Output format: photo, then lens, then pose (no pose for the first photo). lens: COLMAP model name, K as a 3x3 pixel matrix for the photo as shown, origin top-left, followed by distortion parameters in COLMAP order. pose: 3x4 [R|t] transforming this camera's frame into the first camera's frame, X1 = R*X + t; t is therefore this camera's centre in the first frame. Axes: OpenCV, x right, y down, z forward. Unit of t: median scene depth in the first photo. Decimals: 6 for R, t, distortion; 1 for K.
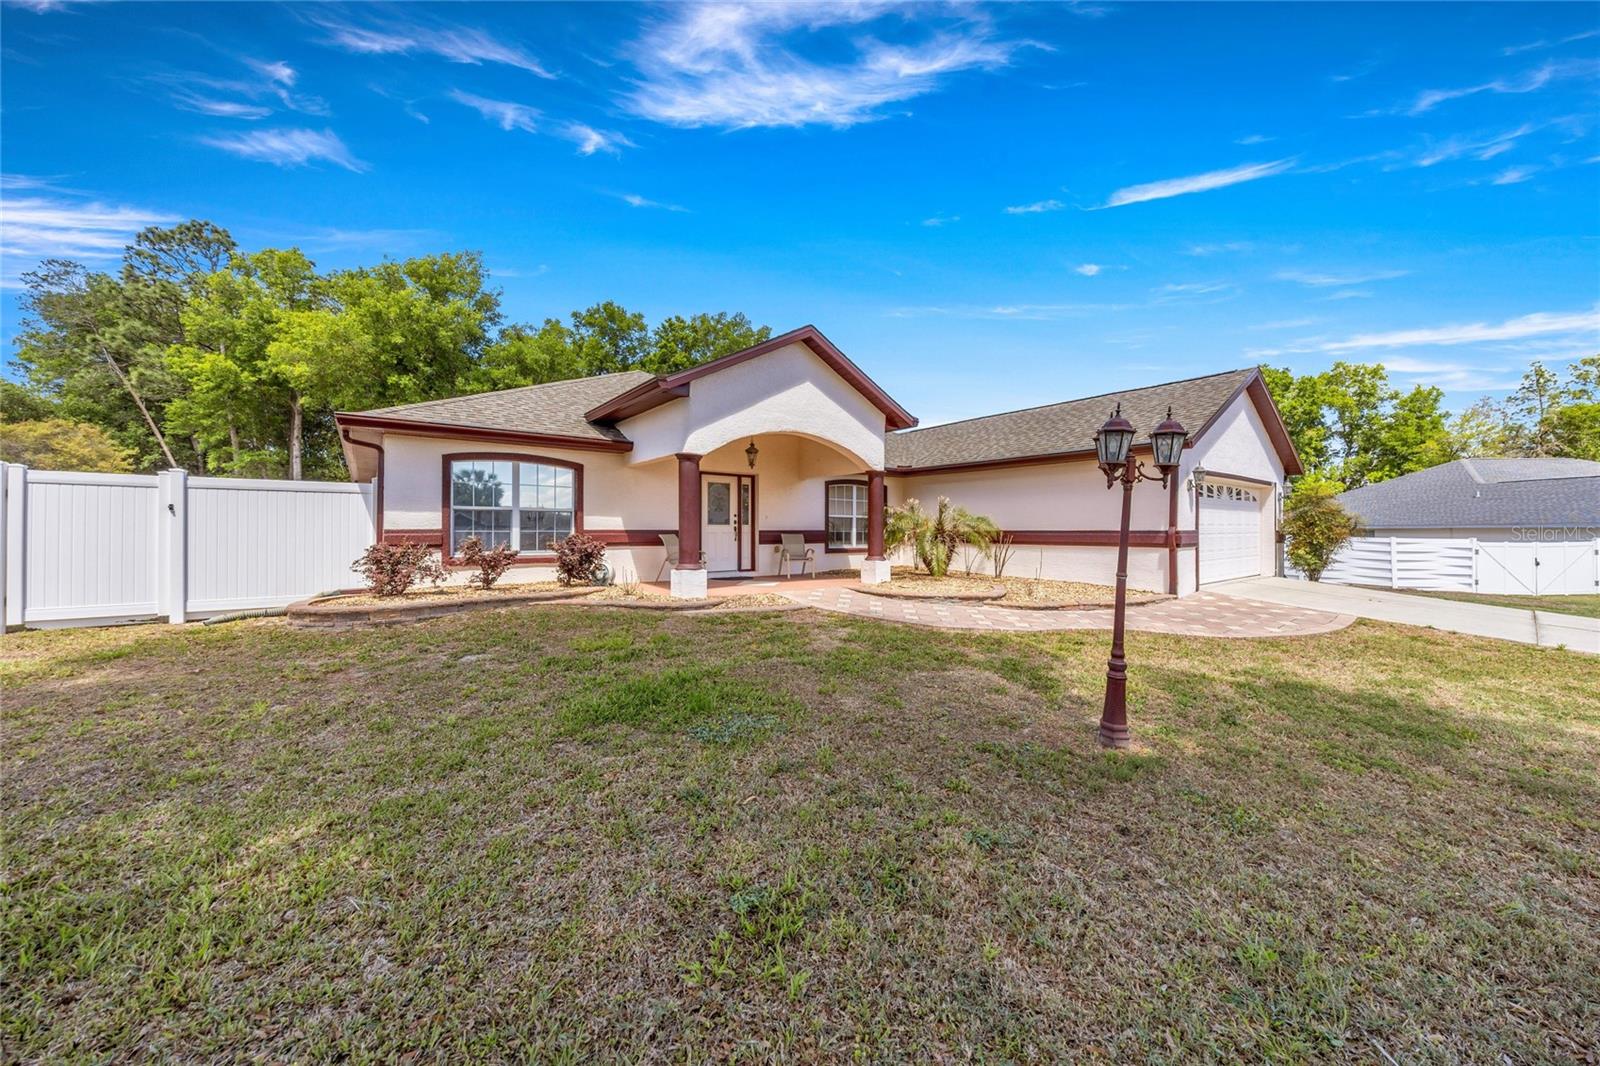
lens RADIAL K [[532.9, 0, 805.7], [0, 532.9, 531.2], [0, 0, 1]] dist [-0.000602, -0.000080]
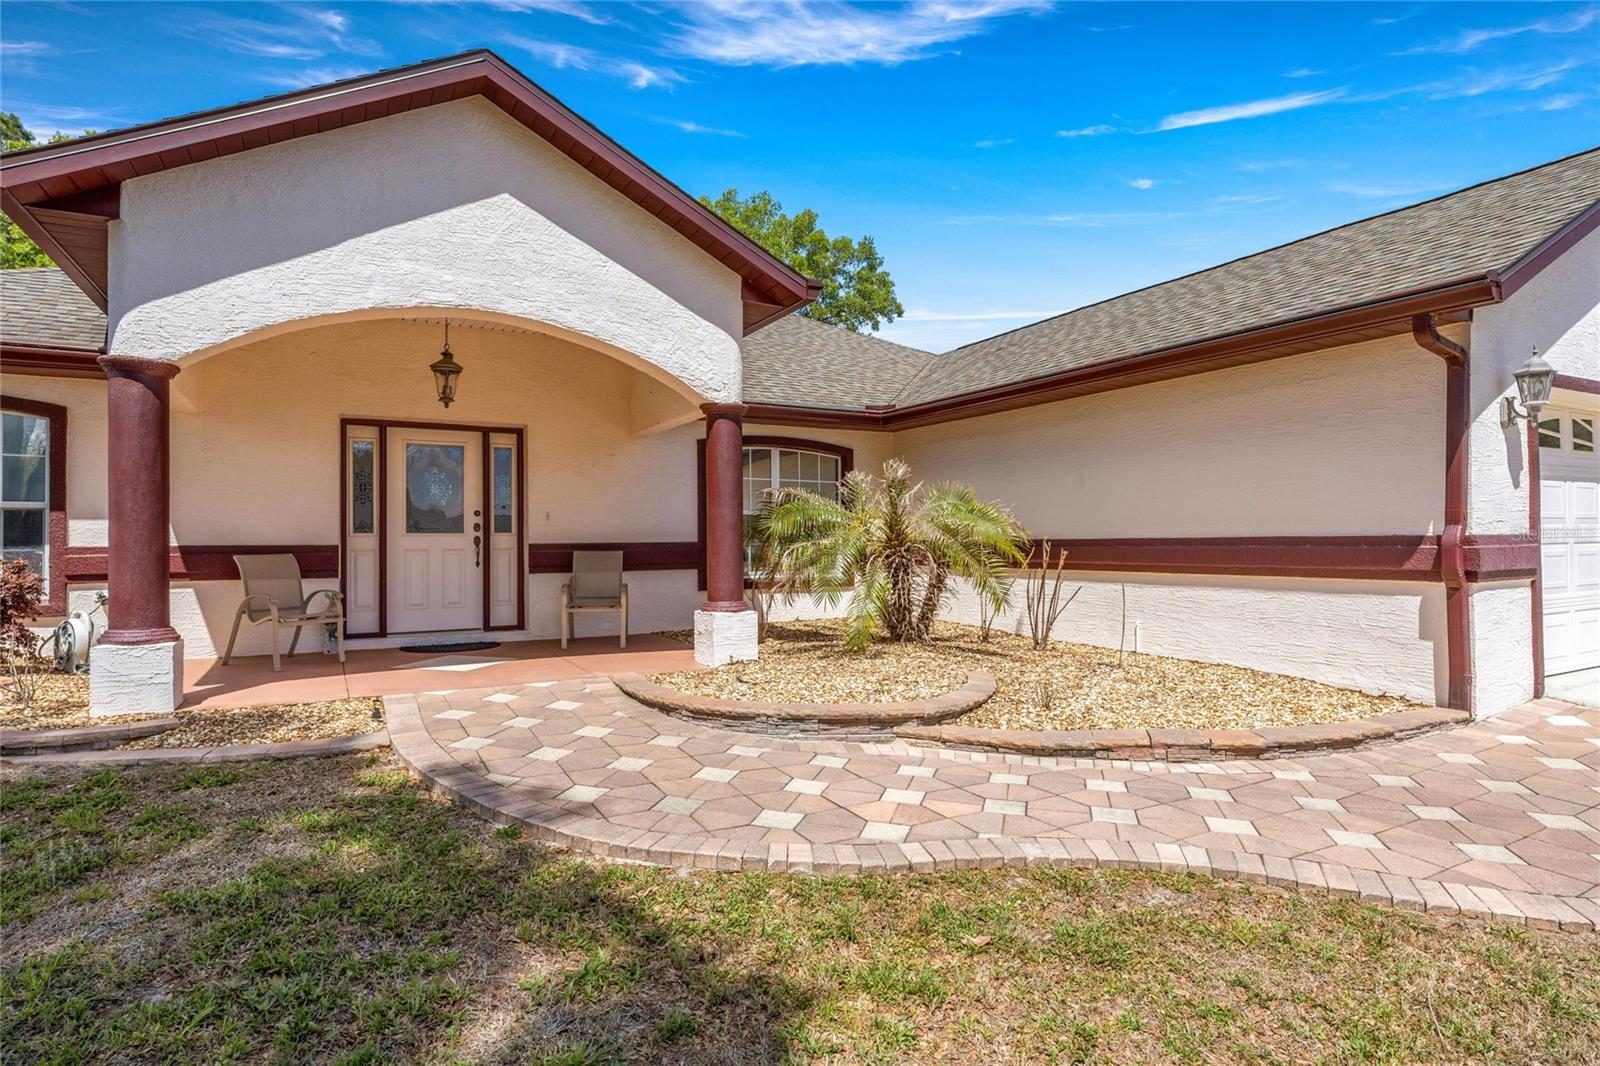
lens RADIAL K [[837.0, 0, 800.0], [0, 837.0, 533.0], [0, 0, 1]] dist [0.001150, 0.000334]
pose [[0.991249, -0.011318, -0.131519, 0.290536], [0.009862, 0.999883, -0.011715, -0.000208], [0.131636, 0.010316, 0.991244, 0.335814]]
